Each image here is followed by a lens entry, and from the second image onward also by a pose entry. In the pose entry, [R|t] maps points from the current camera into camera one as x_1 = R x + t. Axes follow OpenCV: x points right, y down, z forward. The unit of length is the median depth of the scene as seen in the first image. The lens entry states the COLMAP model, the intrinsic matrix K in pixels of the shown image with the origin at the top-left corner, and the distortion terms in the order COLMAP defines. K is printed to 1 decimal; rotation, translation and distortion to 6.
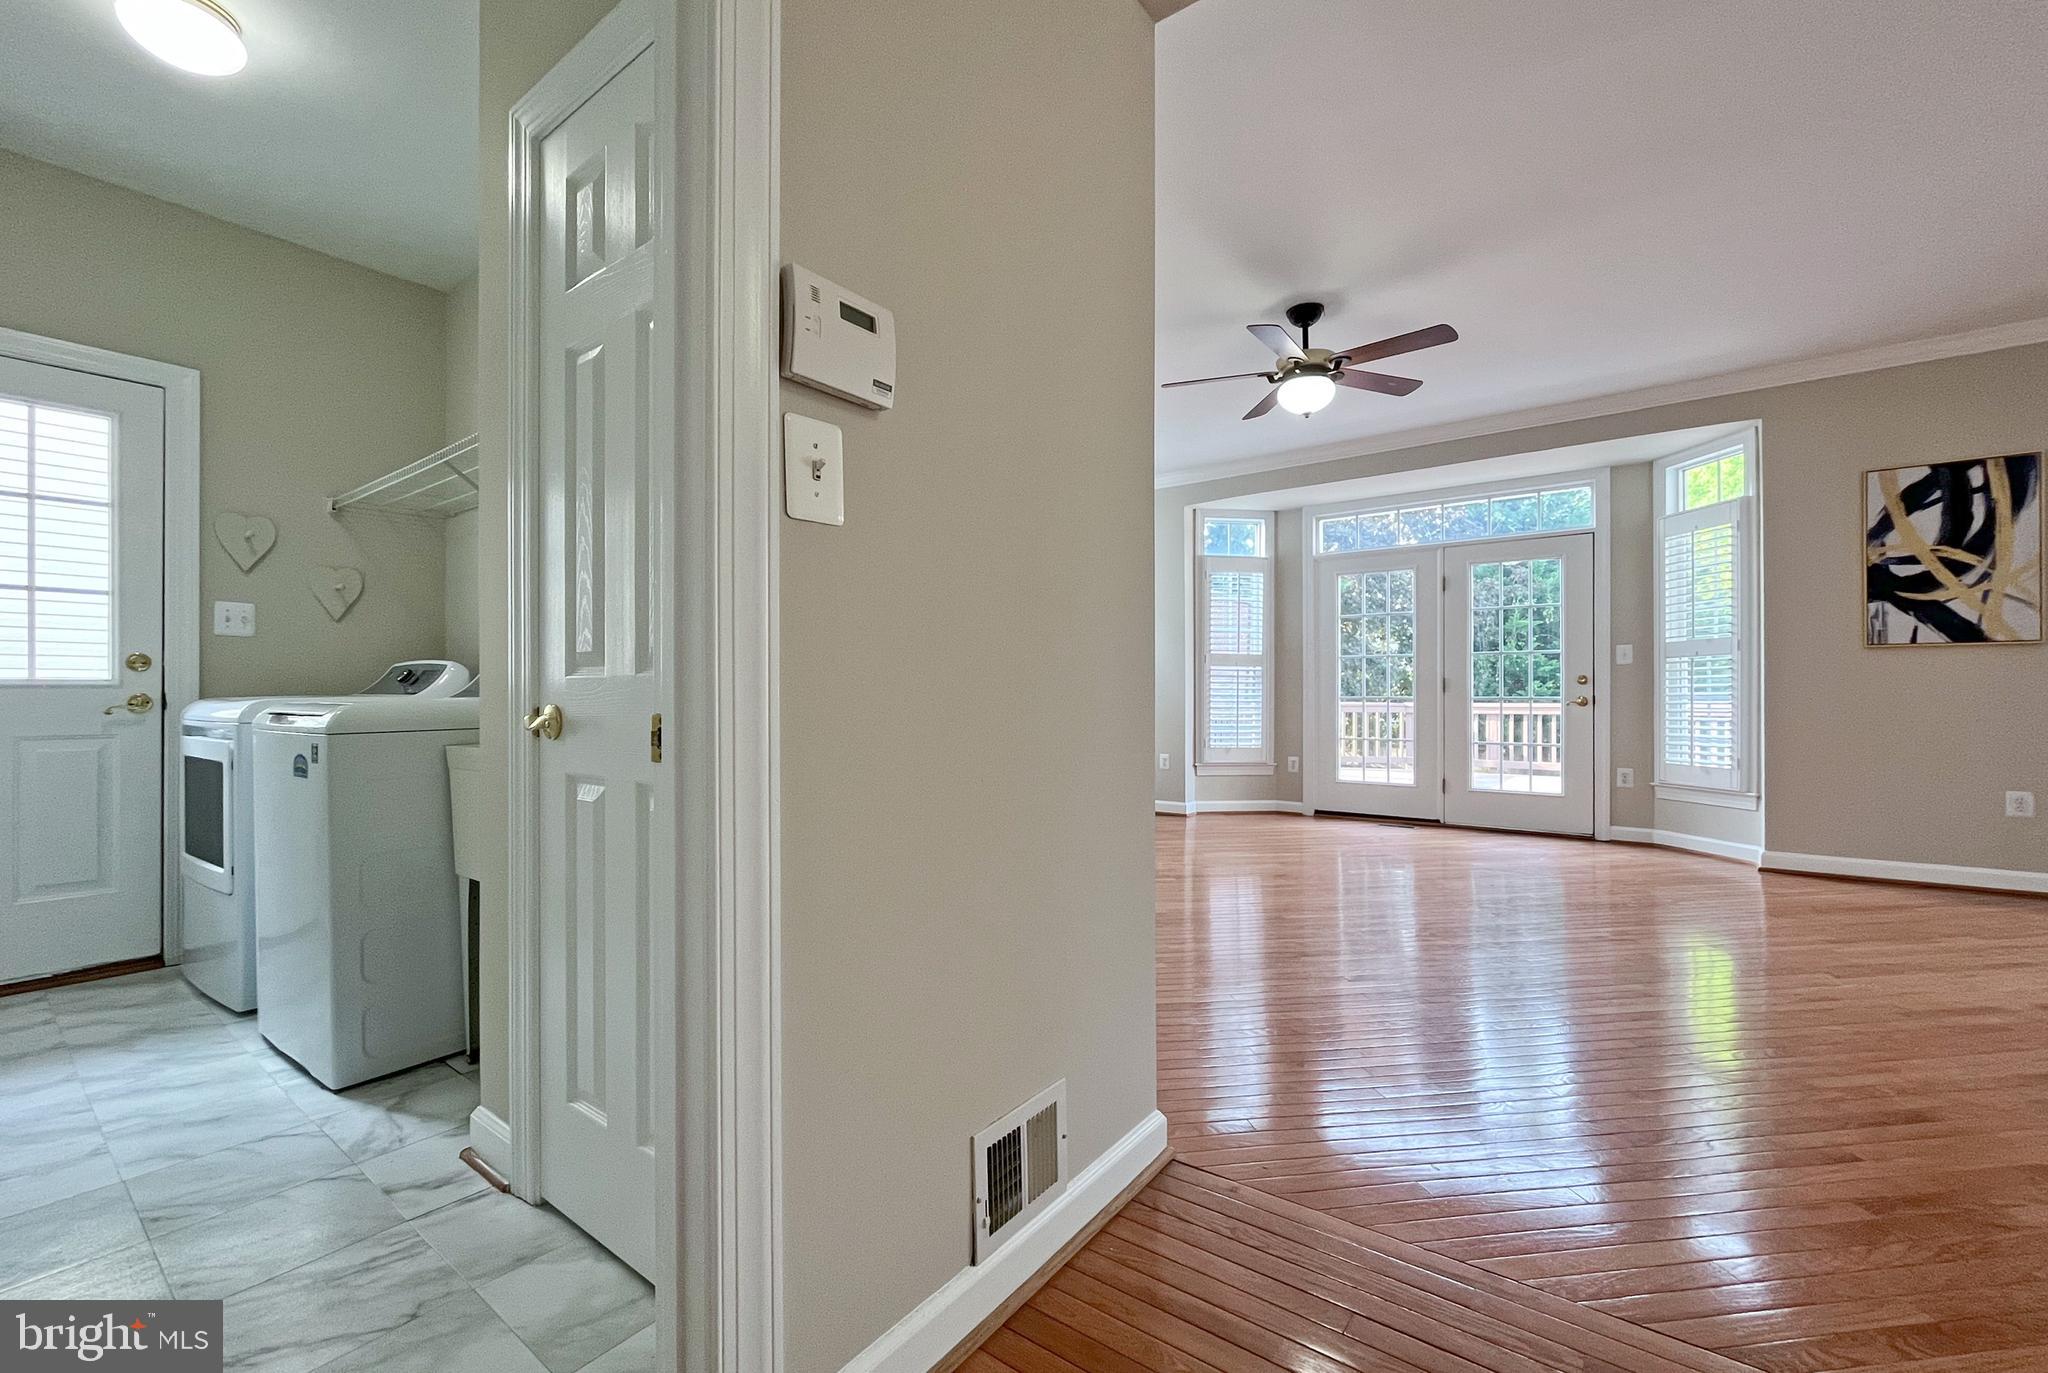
lens RADIAL K [[846.5, 0, 1018.8], [0, 846.5, 693.8], [0, 0, 1]] dist [-0.001612, -0.000906]
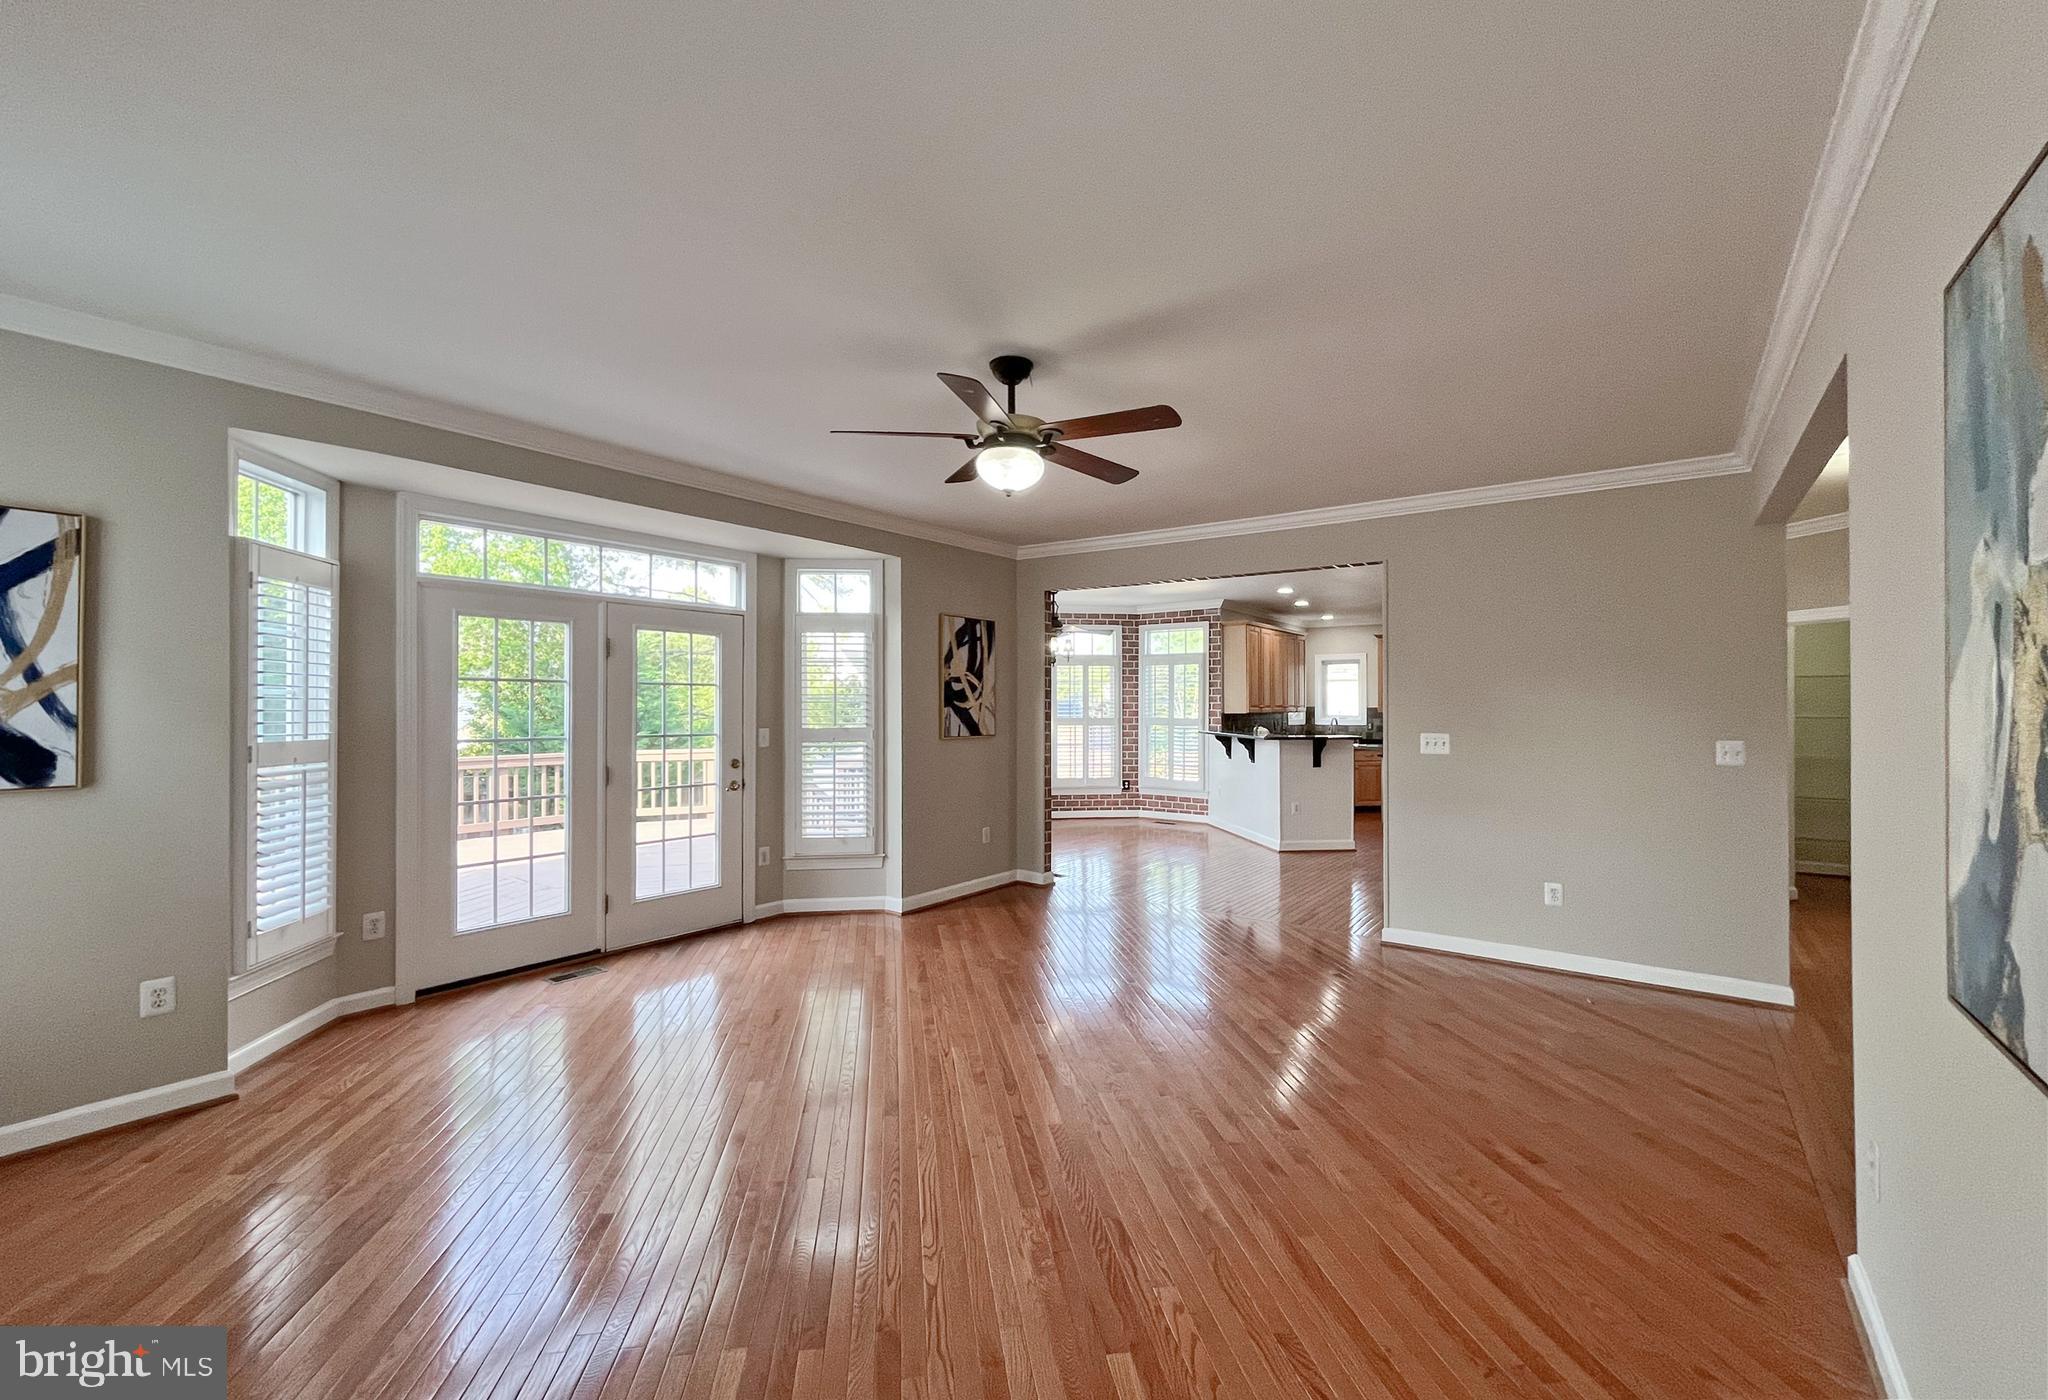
lens RADIAL K [[849.4, 0, 1024.0], [0, 849.4, 700.0], [0, 0, 1]] dist [0.000685, 0.000063]
pose [[-0.008986, 0.006373, 0.999939, -0.424089], [-0.005676, 0.999963, -0.006424, -0.112867], [-0.999944, -0.005733, -0.008949, 0.885387]]
